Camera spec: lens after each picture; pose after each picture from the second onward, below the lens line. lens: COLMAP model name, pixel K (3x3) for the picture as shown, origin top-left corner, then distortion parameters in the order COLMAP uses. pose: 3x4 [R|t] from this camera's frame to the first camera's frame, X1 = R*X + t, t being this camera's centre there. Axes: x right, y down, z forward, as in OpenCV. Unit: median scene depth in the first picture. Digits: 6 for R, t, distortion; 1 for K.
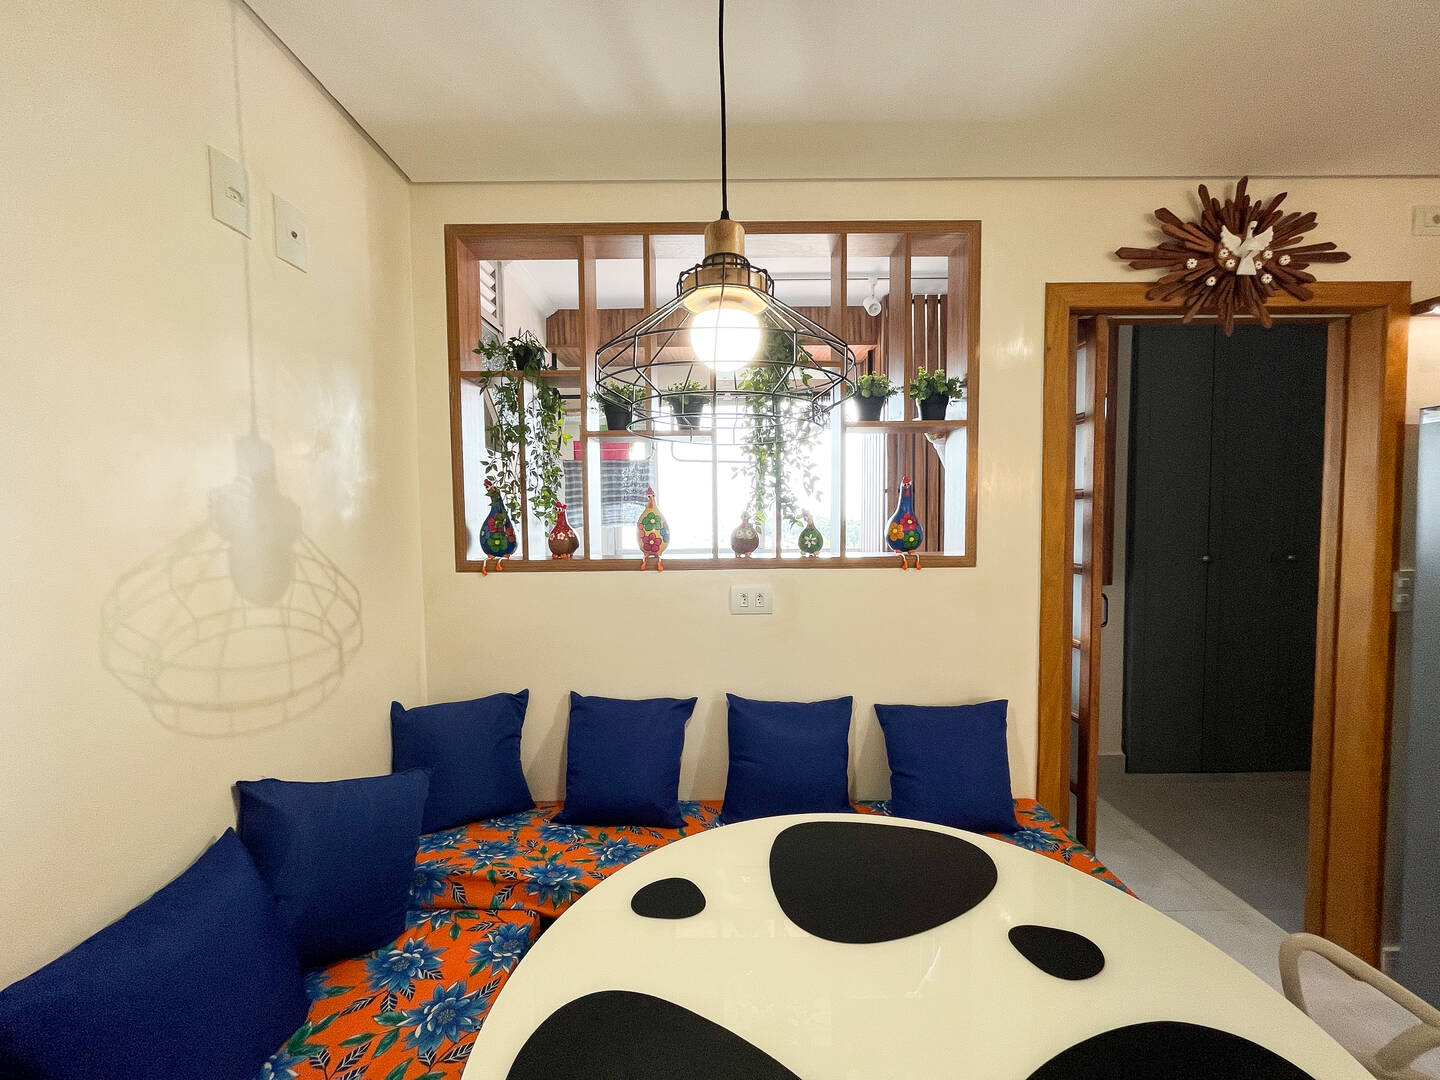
lens RADIAL K [[580.1, 0, 721.4], [0, 580.1, 540.2], [0, 0, 1]] dist [-0.006907, 0.001340]
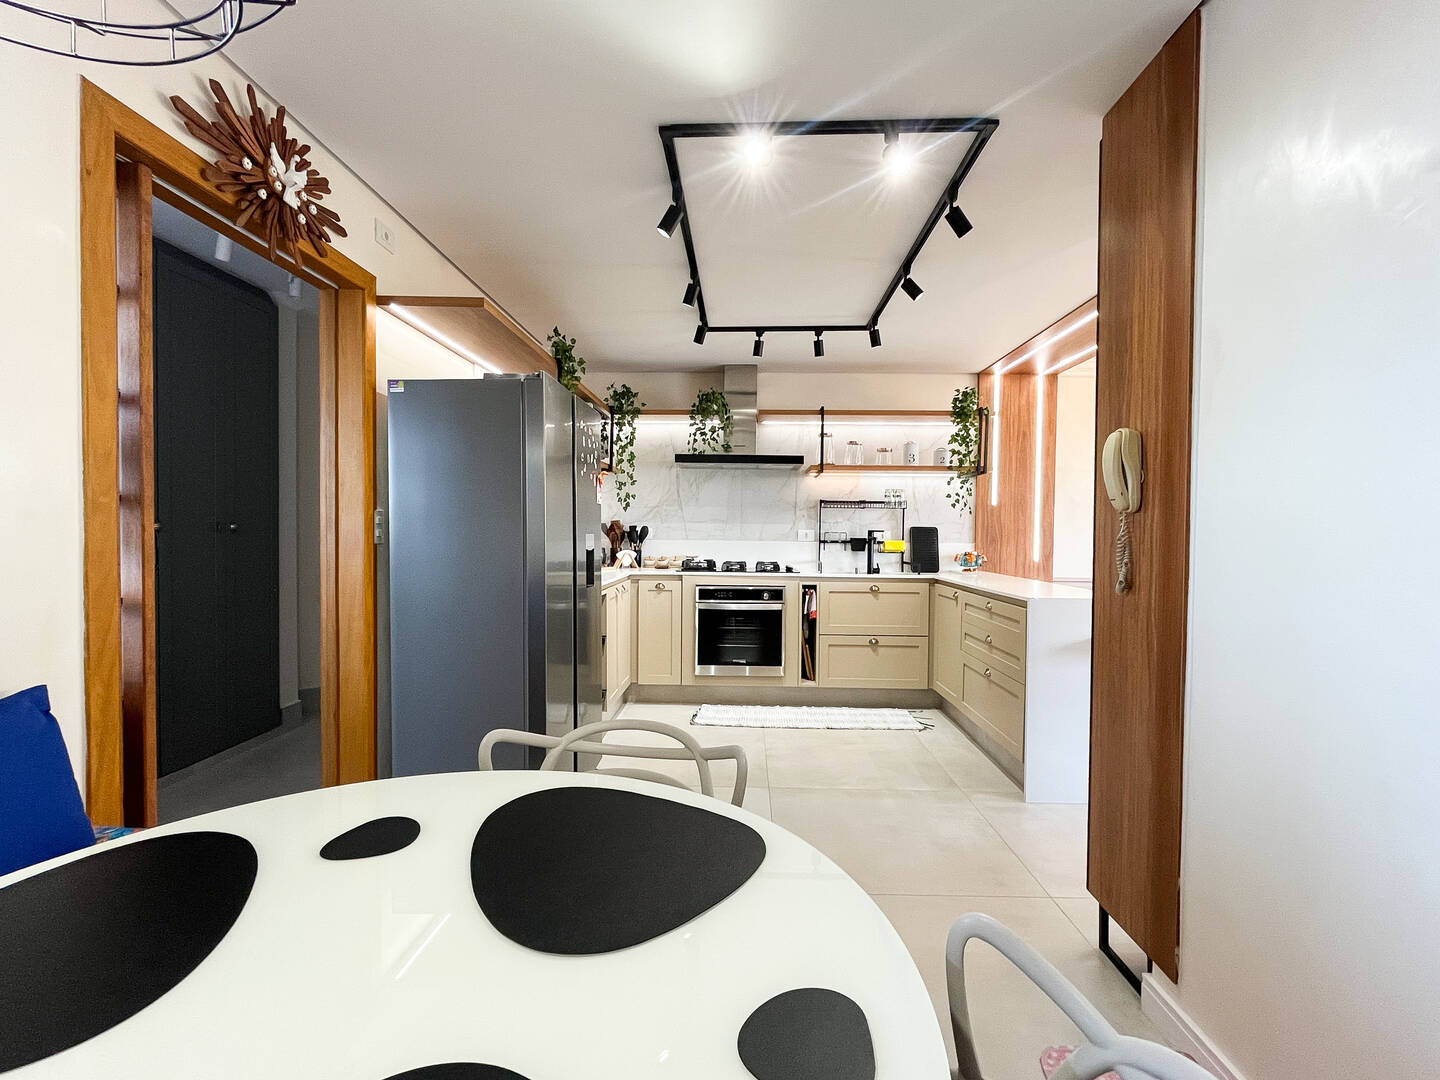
lens RADIAL K [[660.0, 0, 723.8], [0, 660.0, 542.8], [0, 0, 1]] dist [-0.001419, -0.000848]
pose [[0.034534, -0.009631, 0.999357, -0.217908], [0.037214, 0.999272, 0.008345, 0.146519], [-0.998710, 0.036902, 0.034867, 0.224060]]
